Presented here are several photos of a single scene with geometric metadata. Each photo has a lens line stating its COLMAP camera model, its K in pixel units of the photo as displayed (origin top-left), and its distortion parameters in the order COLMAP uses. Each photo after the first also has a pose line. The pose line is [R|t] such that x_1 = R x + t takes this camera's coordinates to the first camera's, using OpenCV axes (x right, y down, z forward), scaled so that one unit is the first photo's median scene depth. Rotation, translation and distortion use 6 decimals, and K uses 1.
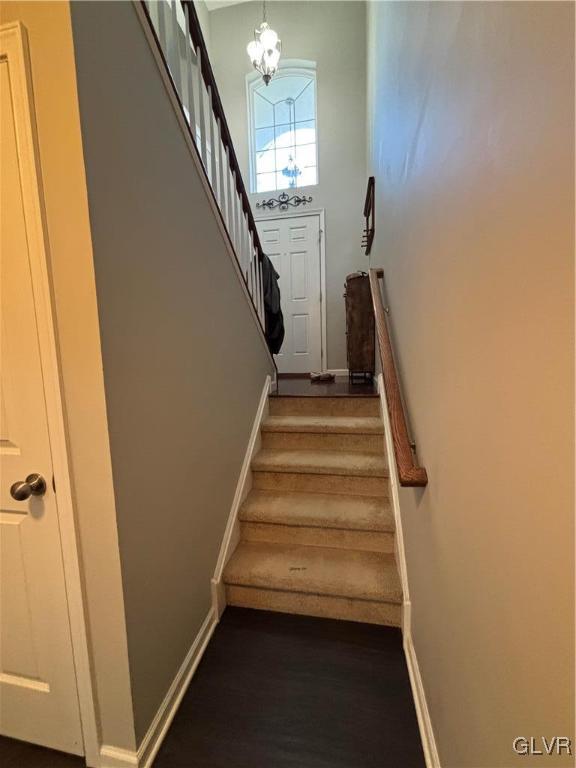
lens RADIAL K [[314.7, 0, 290.8], [0, 314.7, 383.2], [0, 0, 1]] dist [0.020048, -0.000070]
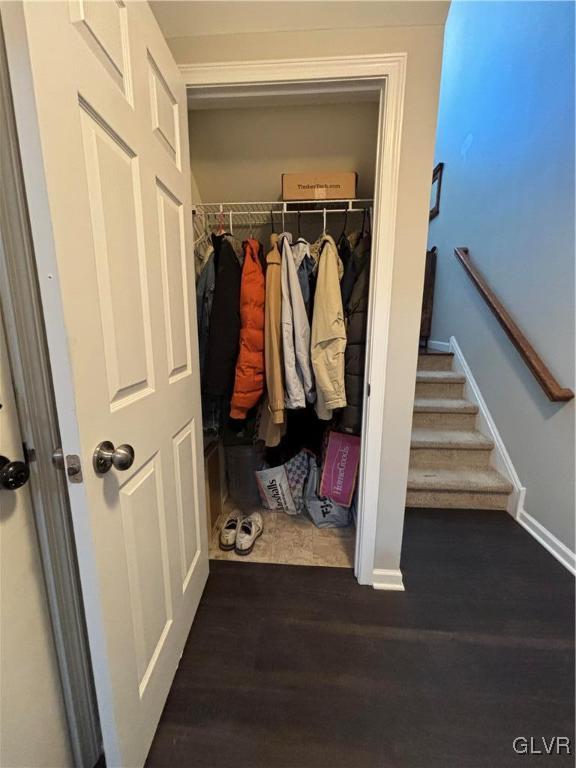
lens RADIAL K [[314.7, 0, 290.8], [0, 314.7, 383.2], [0, 0, 1]] dist [0.020048, -0.000070]
pose [[0.993221, -0.004735, 0.116145, -0.718341], [-0.003732, 0.997356, 0.072578, 0.098229], [-0.116181, -0.072520, 0.990577, -0.231977]]
